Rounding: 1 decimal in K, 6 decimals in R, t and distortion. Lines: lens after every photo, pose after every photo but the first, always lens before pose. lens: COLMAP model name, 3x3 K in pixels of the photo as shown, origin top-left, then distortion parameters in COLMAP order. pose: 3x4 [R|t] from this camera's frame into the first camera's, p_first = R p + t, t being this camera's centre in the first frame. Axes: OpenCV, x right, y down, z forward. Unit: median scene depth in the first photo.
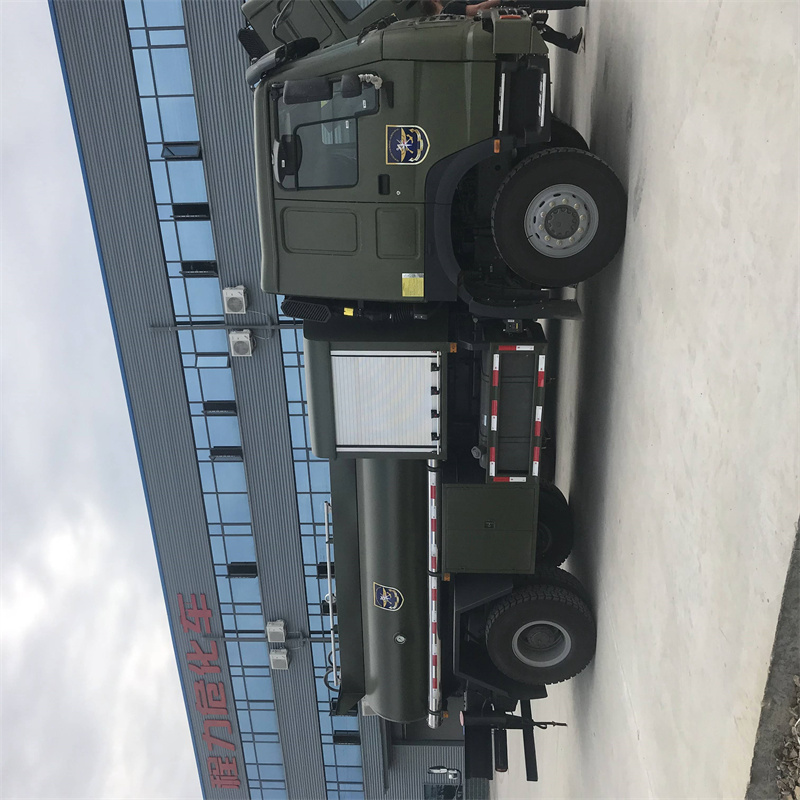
lens RADIAL K [[850.1, 0, 400.0], [0, 850.1, 400.0], [0, 0, 1]] dist [0.132724, -0.359563]
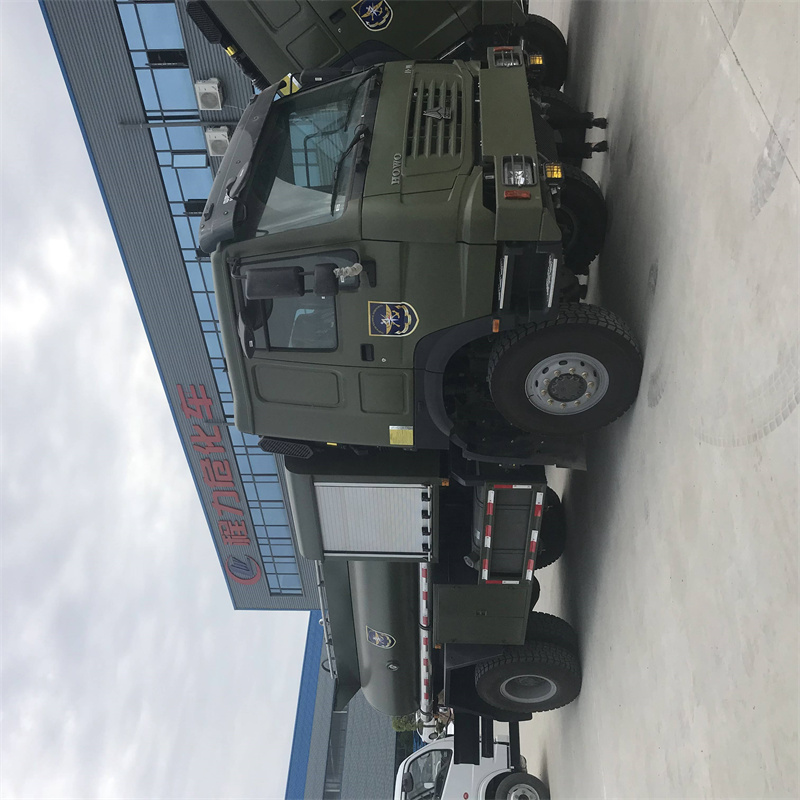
lens RADIAL K [[850.1, 0, 400.0], [0, 850.1, 400.0], [0, 0, 1]] dist [0.132724, -0.359563]
pose [[0.999919, -0.011528, 0.005303, 0.008461], [0.009365, 0.952441, 0.304579, -0.410484], [-0.008562, -0.304505, 0.952472, 0.130921]]
